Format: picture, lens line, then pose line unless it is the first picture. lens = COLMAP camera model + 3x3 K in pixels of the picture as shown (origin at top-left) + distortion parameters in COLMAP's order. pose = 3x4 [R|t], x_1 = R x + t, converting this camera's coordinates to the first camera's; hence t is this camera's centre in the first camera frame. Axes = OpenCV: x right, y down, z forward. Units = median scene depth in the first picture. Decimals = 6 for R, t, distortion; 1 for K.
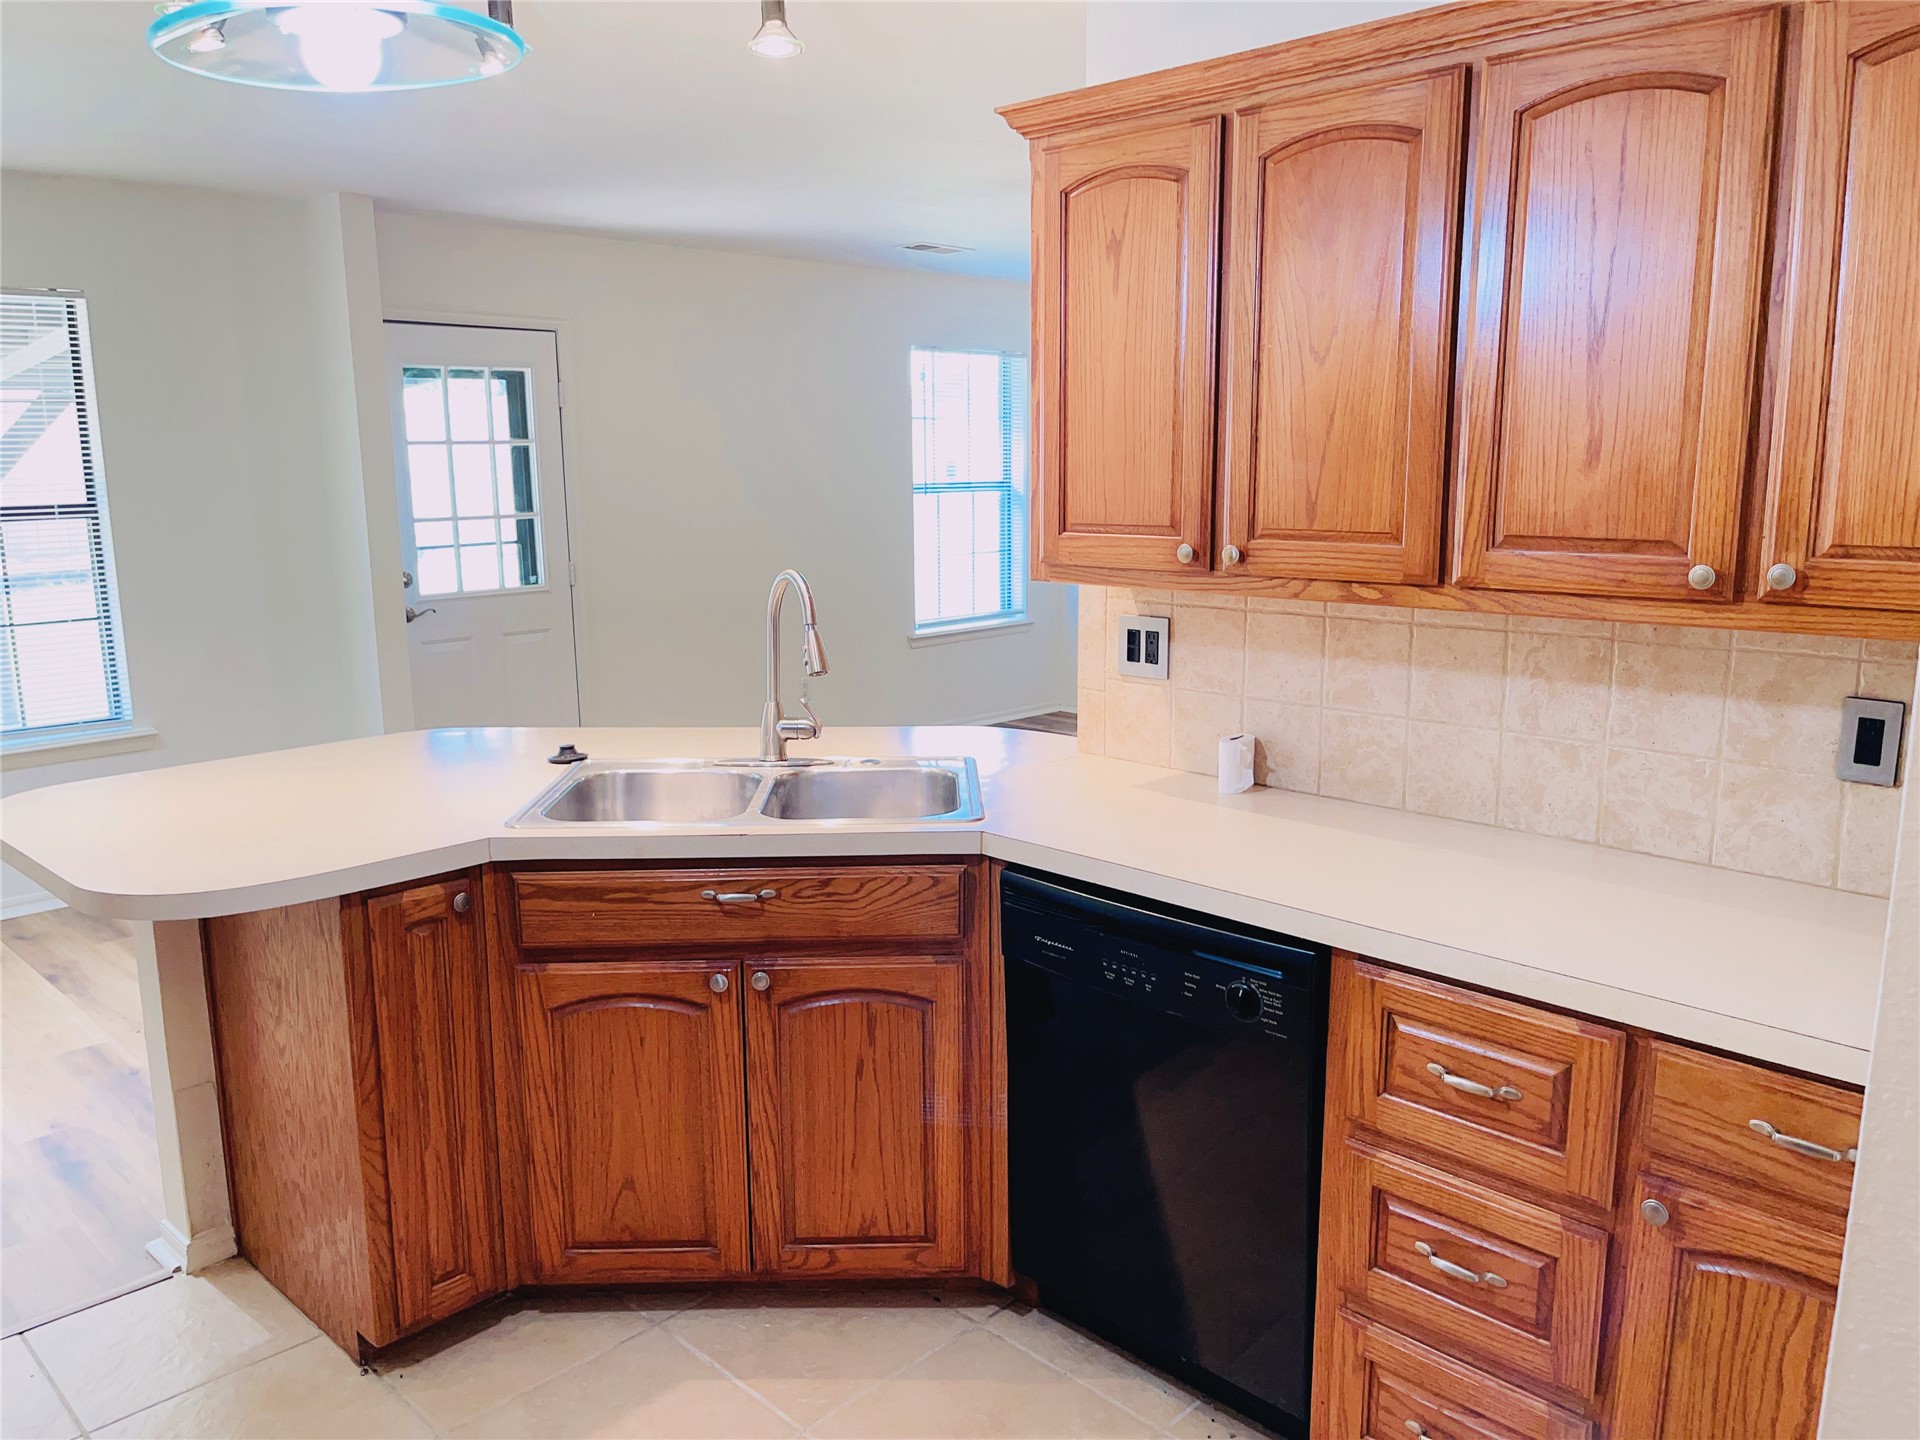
lens RADIAL K [[1464.8, 0, 960.0], [0, 1464.8, 720.0], [0, 0, 1]] dist [0.003745, 0.000653]
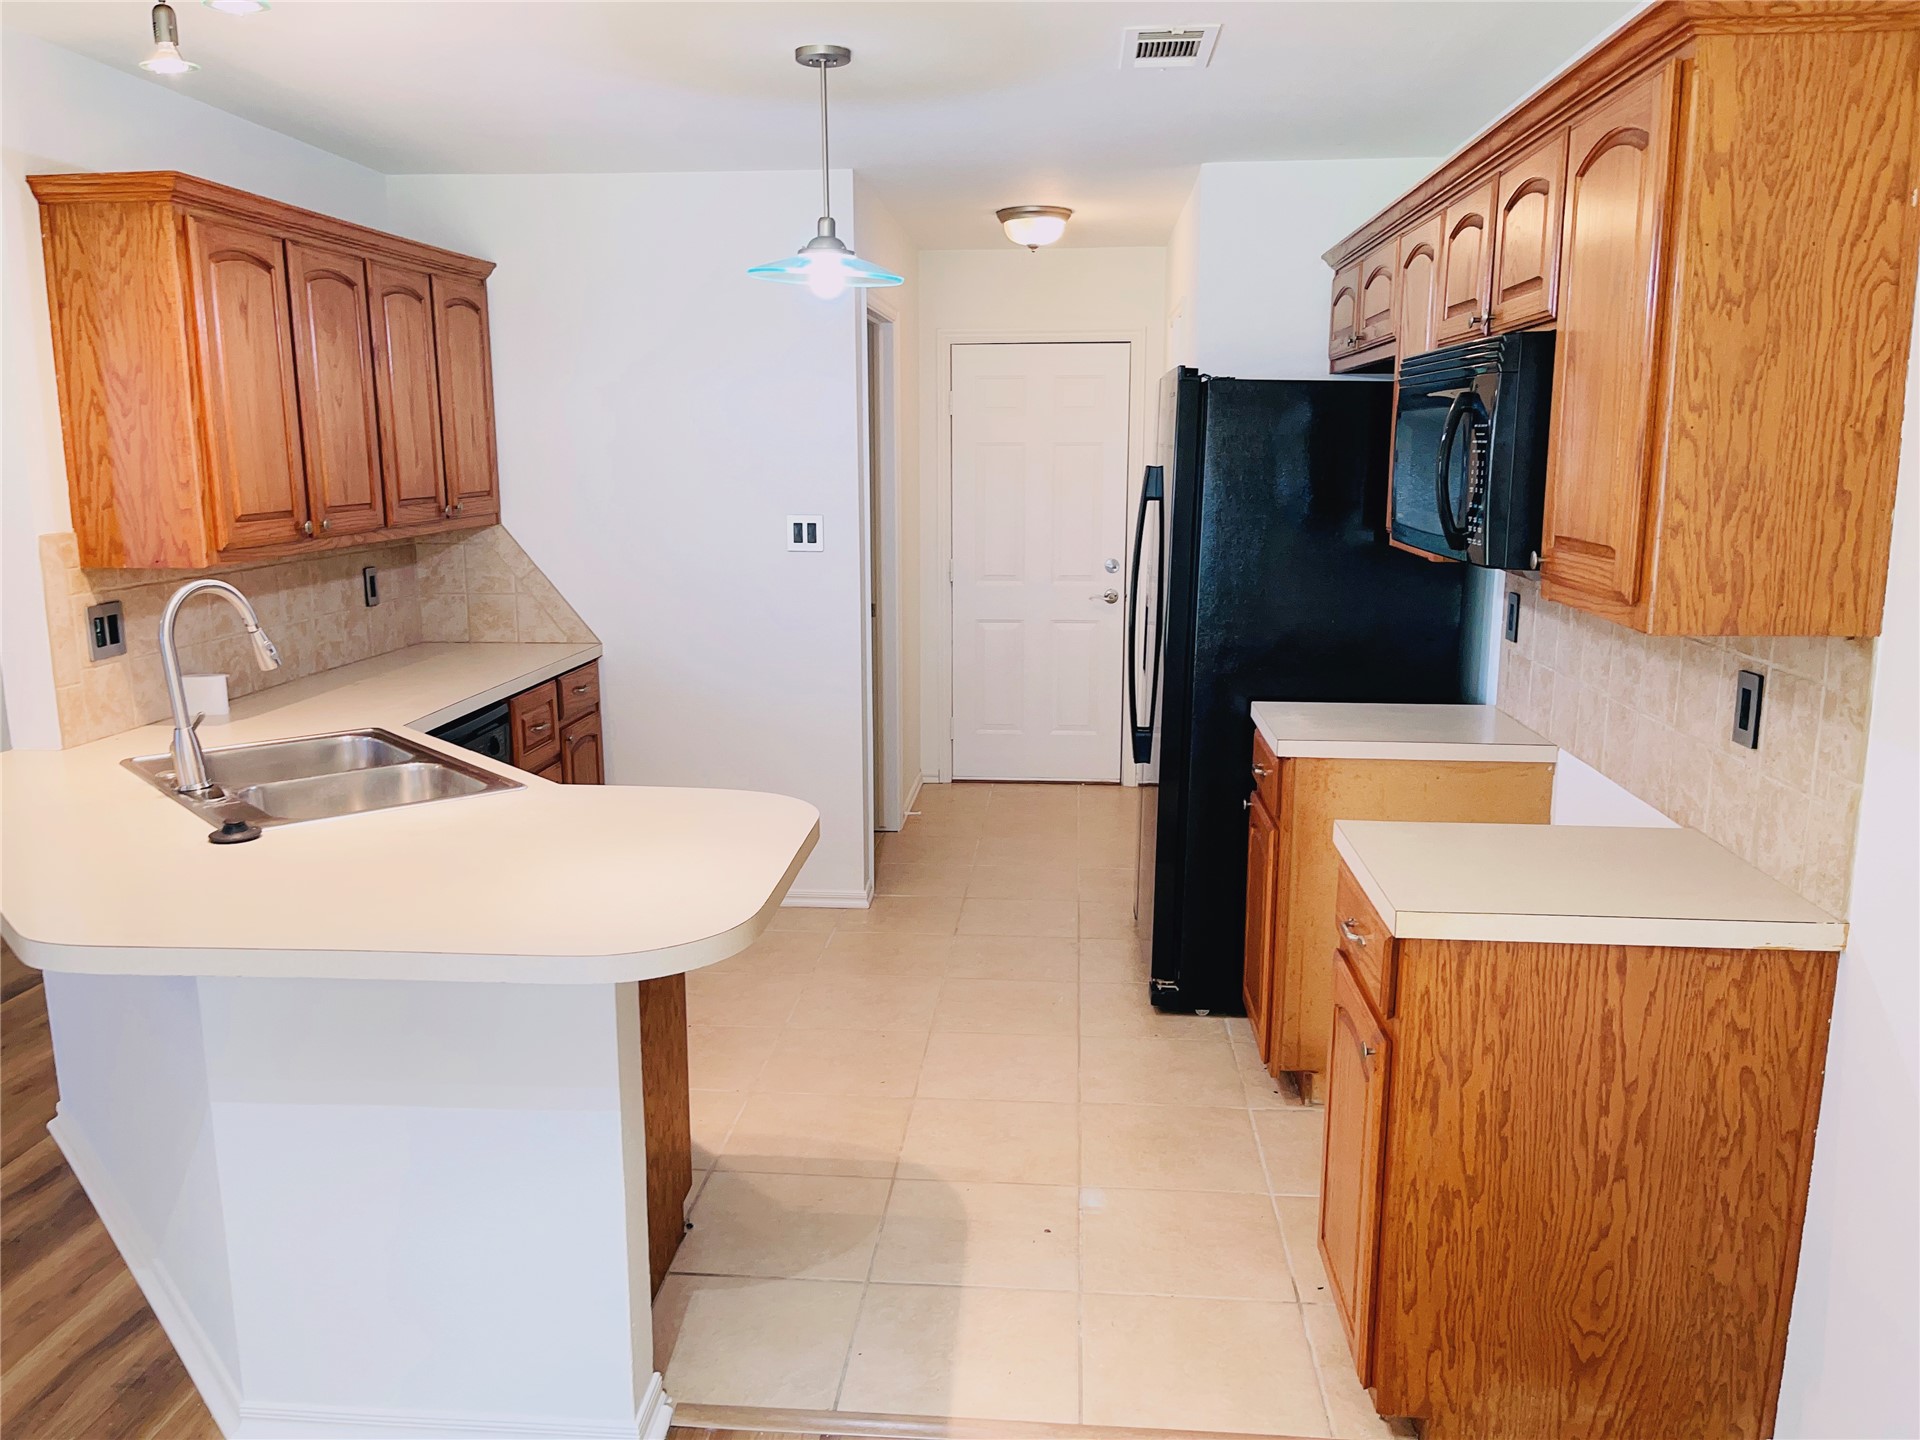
lens RADIAL K [[1464.8, 0, 960.0], [0, 1464.8, 720.0], [0, 0, 1]] dist [0.003745, 0.000653]
pose [[-0.639016, -0.134294, 0.757380, -1.437751], [0.147709, 0.944892, 0.292167, -0.269148], [-0.754878, 0.298572, -0.583964, 1.446674]]
